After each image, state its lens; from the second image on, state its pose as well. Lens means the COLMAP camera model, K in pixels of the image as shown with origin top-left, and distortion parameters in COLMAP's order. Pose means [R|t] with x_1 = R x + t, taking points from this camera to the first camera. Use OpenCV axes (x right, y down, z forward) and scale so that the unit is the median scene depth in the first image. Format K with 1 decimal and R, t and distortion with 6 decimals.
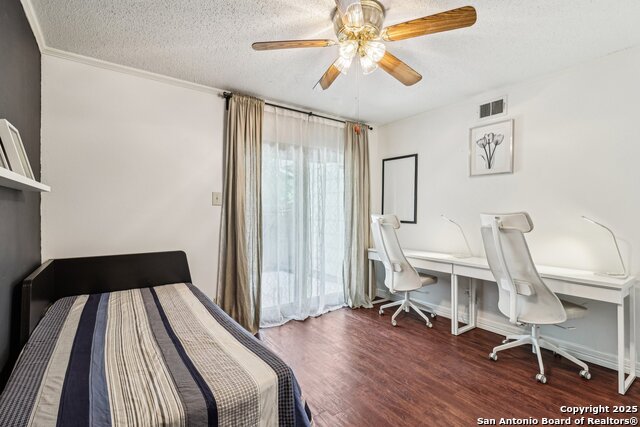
lens RADIAL K [[296.5, 0, 317.3], [0, 296.5, 212.0], [0, 0, 1]] dist [-0.003264, 0.000008]
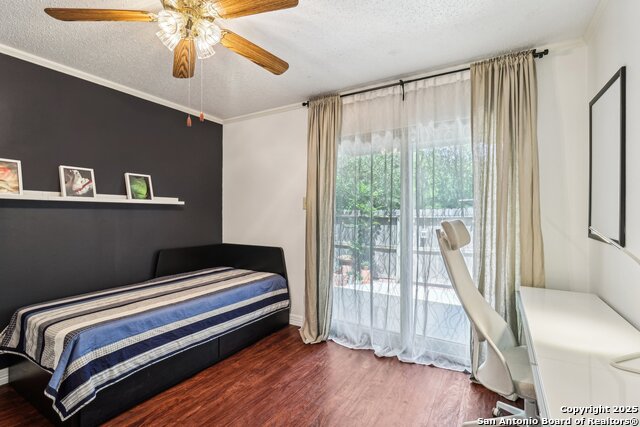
lens RADIAL K [[296.5, 0, 320.8], [0, 296.5, 211.9], [0, 0, 1]] dist [-0.003264, 0.000008]
pose [[0.415429, -0.010354, -0.909567, 0.569809], [-0.002402, 0.999919, -0.012480, -0.000235], [0.909623, 0.007370, 0.415370, 0.519840]]
